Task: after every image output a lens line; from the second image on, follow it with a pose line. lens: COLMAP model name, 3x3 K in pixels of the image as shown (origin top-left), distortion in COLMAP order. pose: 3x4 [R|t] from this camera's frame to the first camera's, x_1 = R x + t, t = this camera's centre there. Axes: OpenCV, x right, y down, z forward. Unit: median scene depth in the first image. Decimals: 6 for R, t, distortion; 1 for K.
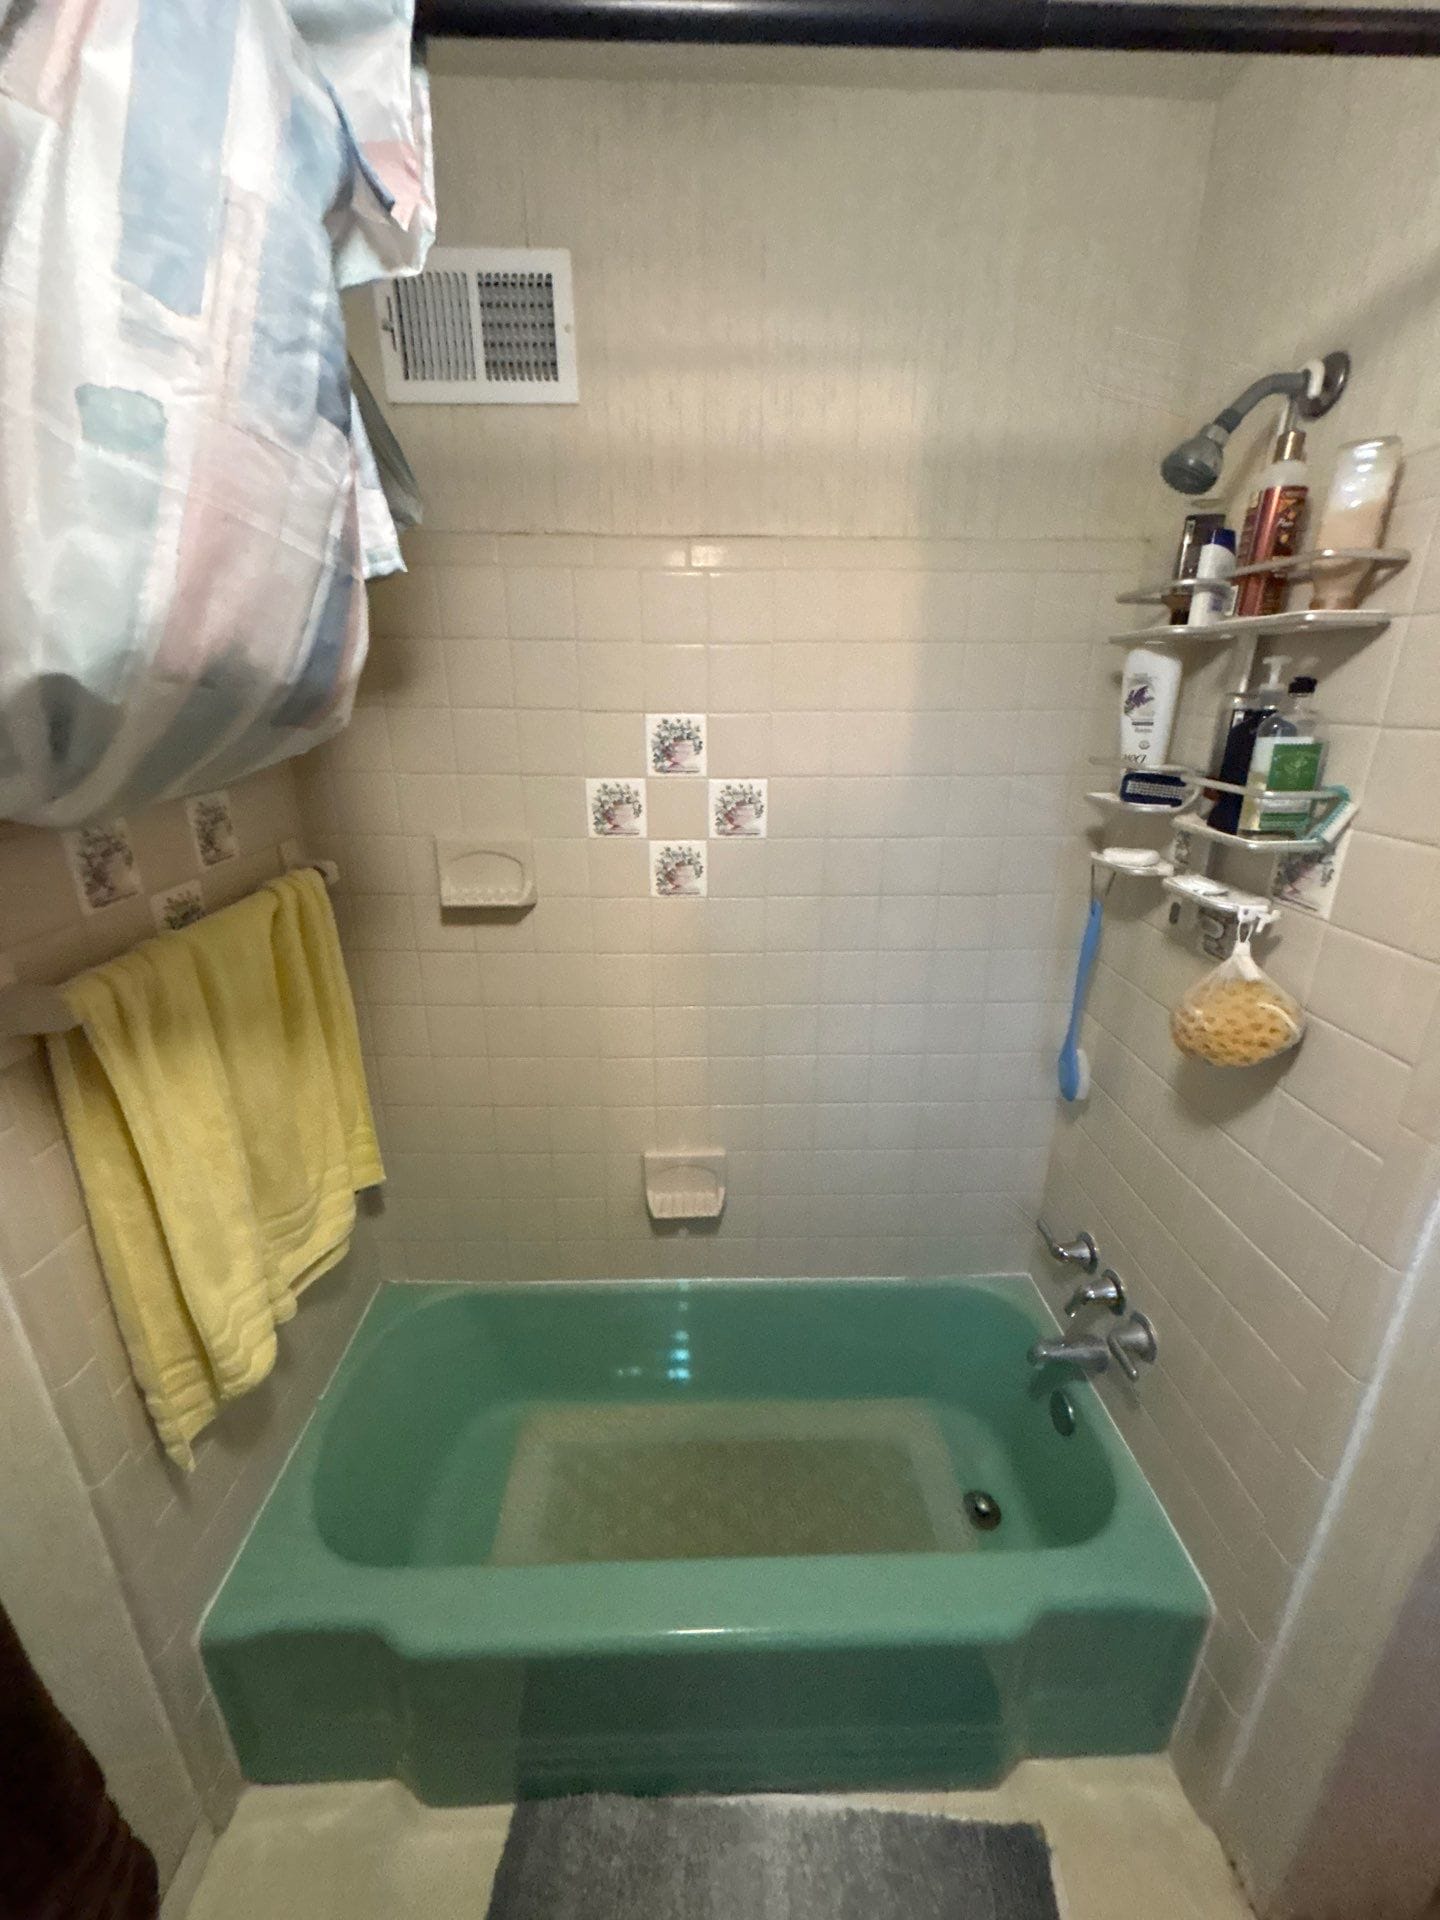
lens RADIAL K [[762.8, 0, 720.0], [0, 762.8, 960.0], [0, 0, 1]] dist [-0.008573, 0.000375]
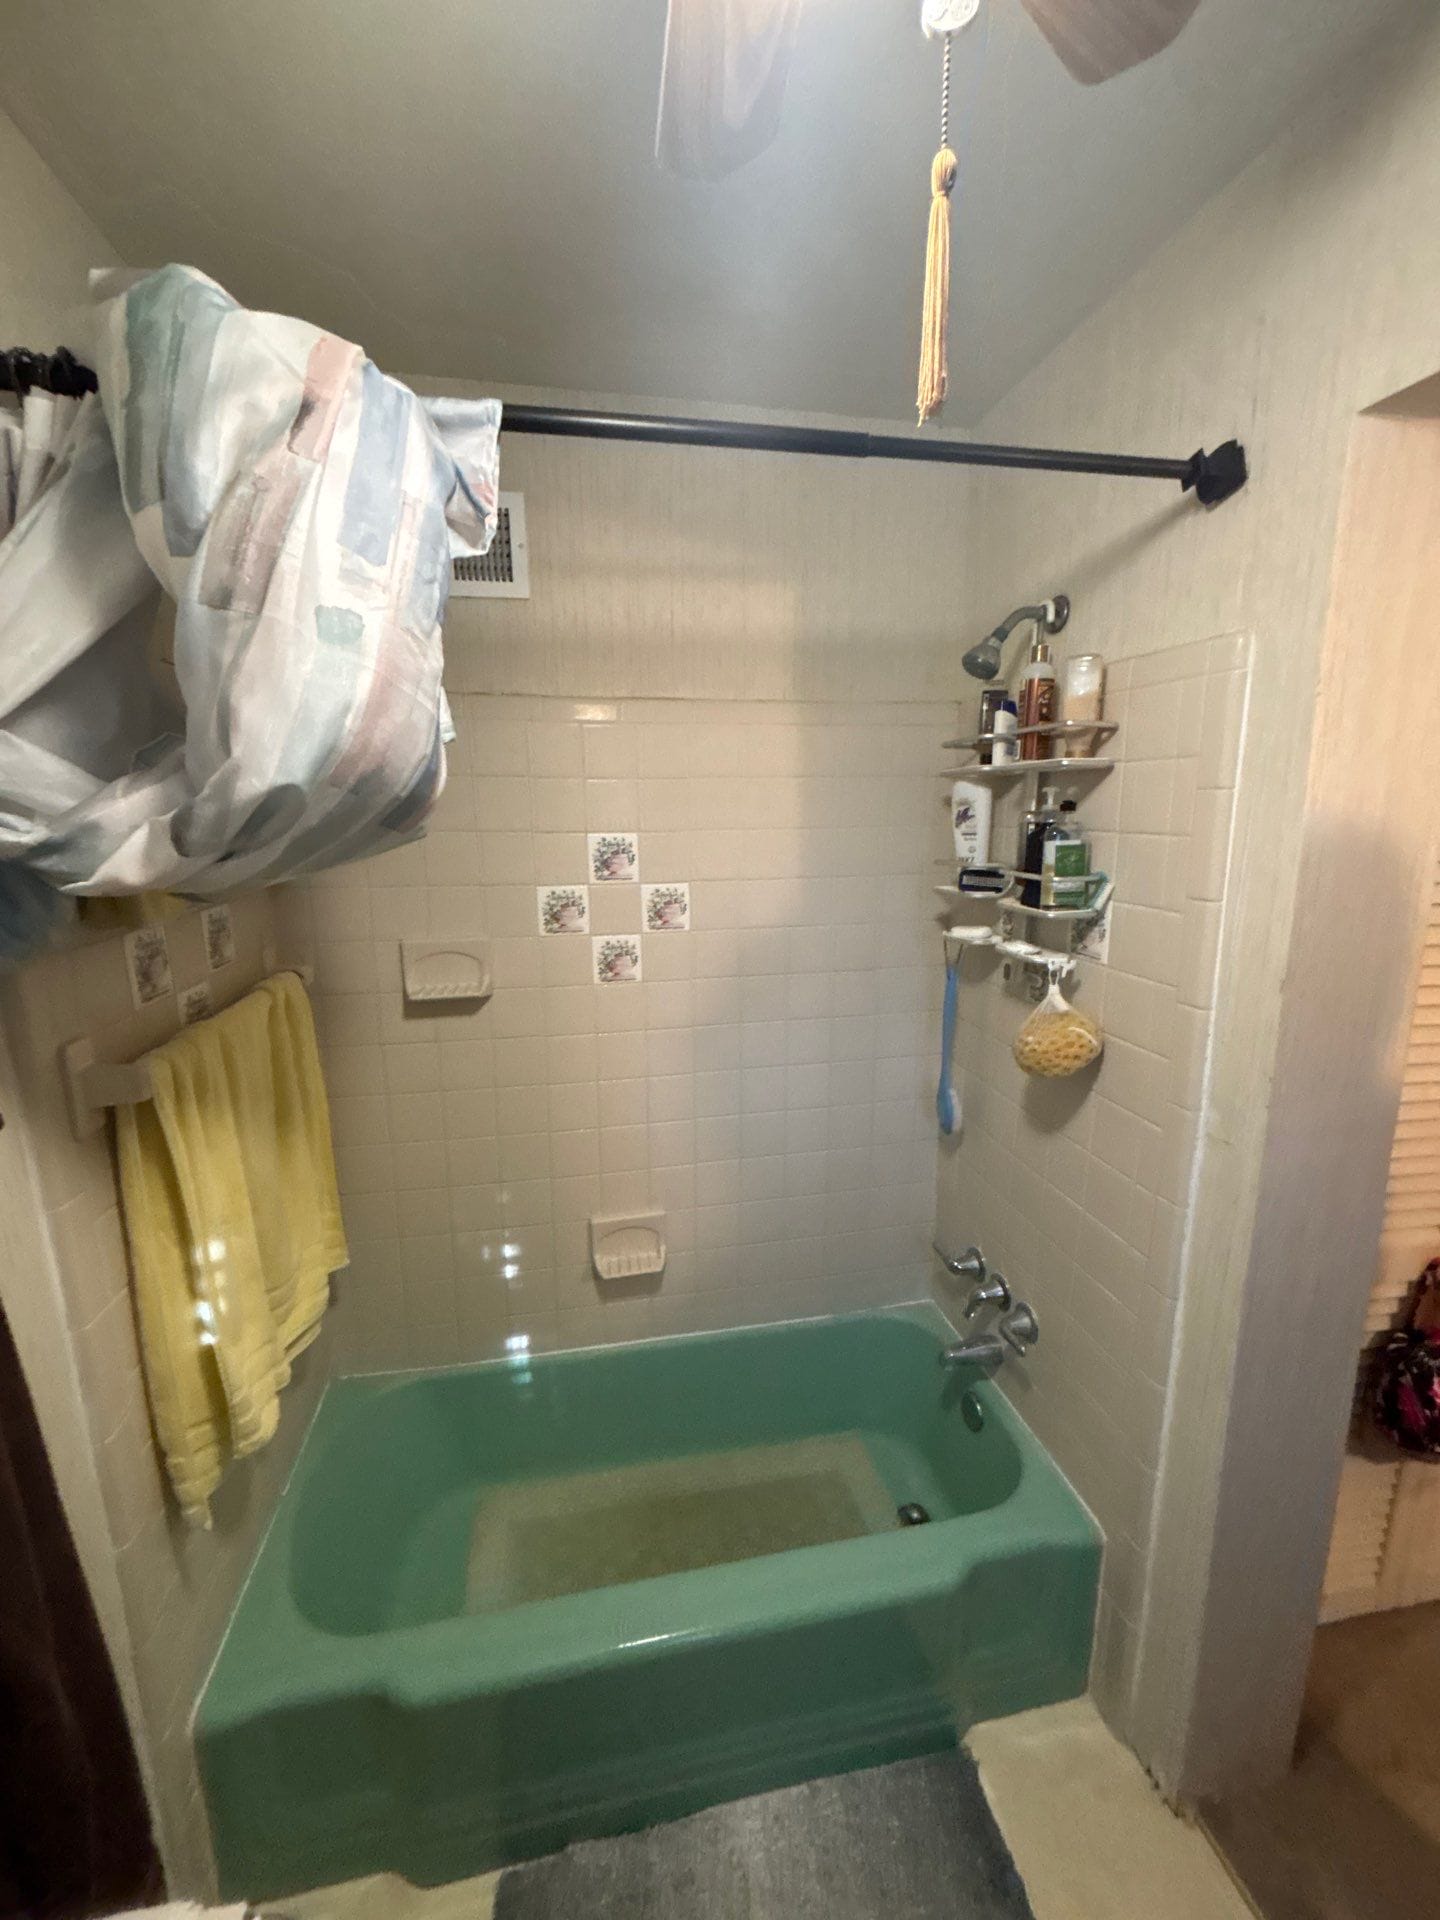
lens RADIAL K [[751.7, 0, 720.0], [0, 751.7, 960.0], [0, 0, 1]] dist [0.001642, -0.012362]
pose [[0.986094, -0.044139, 0.160223, -0.112237], [0.066383, 0.988448, -0.136252, 0.067880], [-0.152358, 0.144993, 0.977632, -0.219560]]
